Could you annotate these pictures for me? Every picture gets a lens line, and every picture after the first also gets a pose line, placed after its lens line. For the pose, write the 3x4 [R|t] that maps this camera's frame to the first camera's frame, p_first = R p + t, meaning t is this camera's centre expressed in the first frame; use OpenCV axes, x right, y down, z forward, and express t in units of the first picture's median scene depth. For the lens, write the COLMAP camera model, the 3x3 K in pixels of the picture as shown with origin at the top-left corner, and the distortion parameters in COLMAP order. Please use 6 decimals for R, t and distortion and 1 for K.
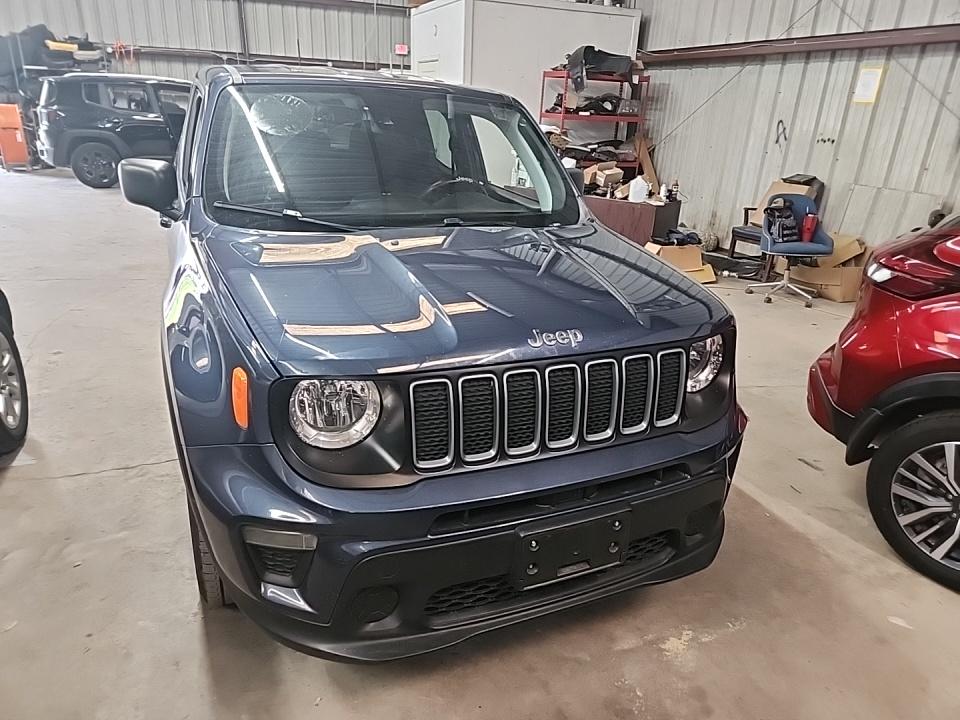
lens RADIAL K [[636.4, 0, 477.1], [0, 636.4, 360.4], [0, 0, 1]] dist [0.044139, -0.029500]
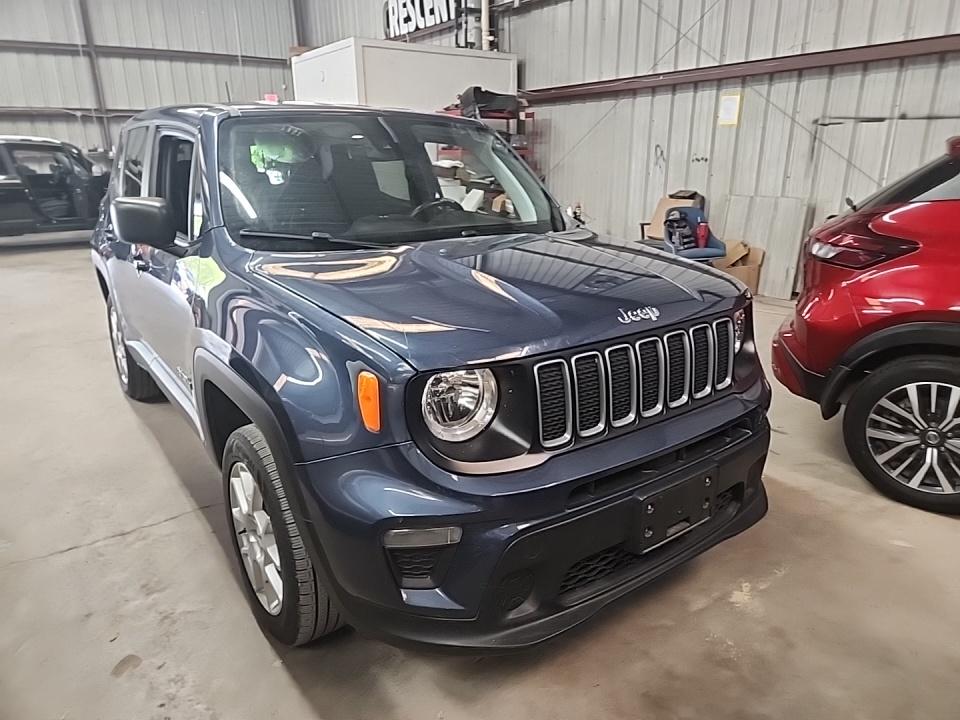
lens RADIAL K [[636.4, 0, 485.5], [0, 636.4, 353.2], [0, 0, 1]] dist [0.044139, -0.029500]
pose [[0.974532, -0.113996, 0.193111, -0.214313], [0.127666, 0.990010, -0.059852, 0.038097], [-0.184359, 0.082982, 0.979350, -0.009558]]
